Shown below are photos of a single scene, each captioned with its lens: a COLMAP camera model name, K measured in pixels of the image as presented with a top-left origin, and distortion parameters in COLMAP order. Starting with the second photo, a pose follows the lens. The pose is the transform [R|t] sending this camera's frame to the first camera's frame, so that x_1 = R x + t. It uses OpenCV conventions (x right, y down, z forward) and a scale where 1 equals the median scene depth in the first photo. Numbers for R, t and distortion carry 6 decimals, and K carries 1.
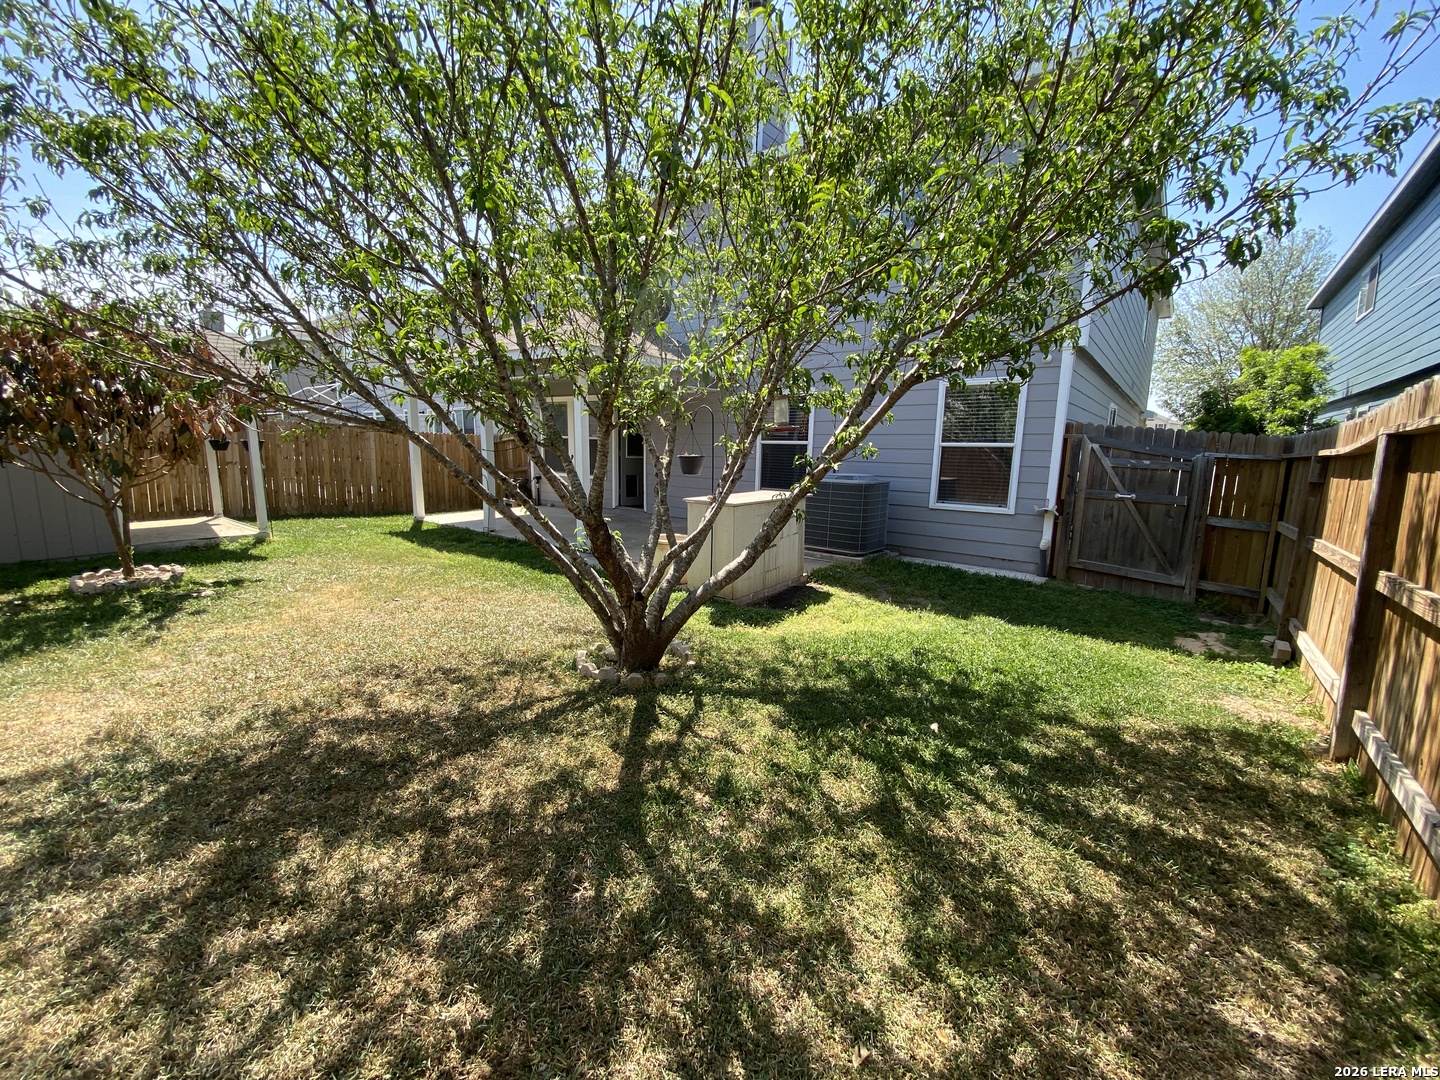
lens RADIAL K [[589.8, 0, 727.0], [0, 589.8, 536.5], [0, 0, 1]] dist [-0.006099, -0.003171]
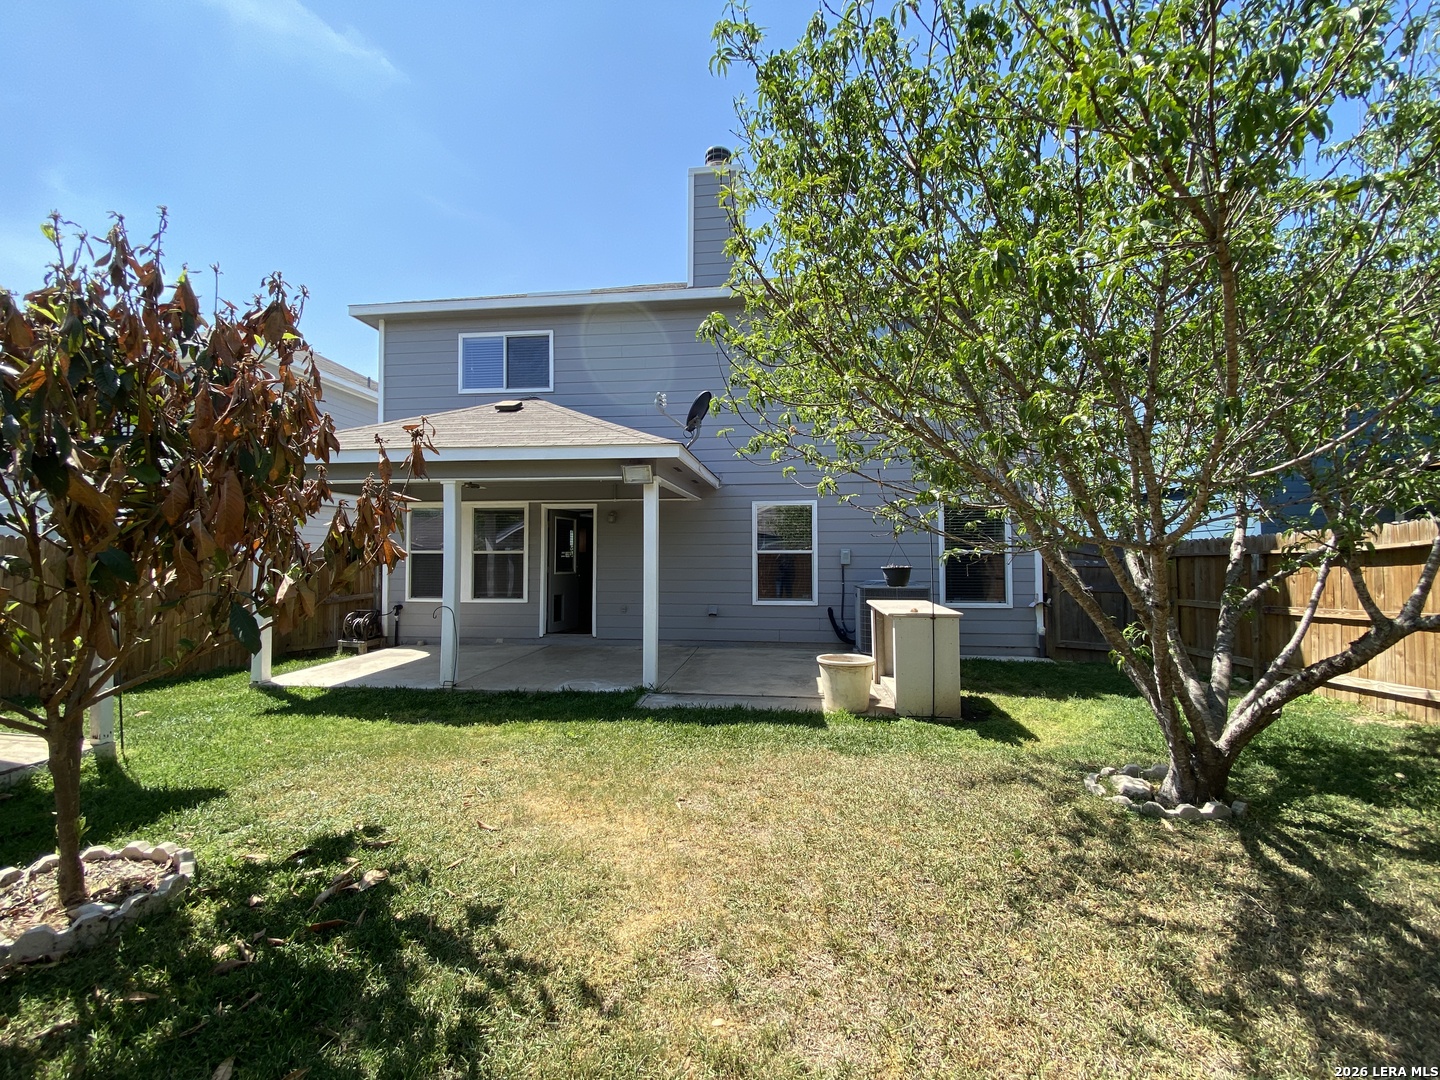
lens RADIAL K [[589.8, 0, 722.6], [0, 589.8, 539.1], [0, 0, 1]] dist [-0.006099, -0.003171]
pose [[0.837452, -0.009351, 0.546431, -1.455558], [0.099407, 0.985781, -0.135481, -0.152663], [-0.537394, 0.167777, 0.826474, 0.612155]]
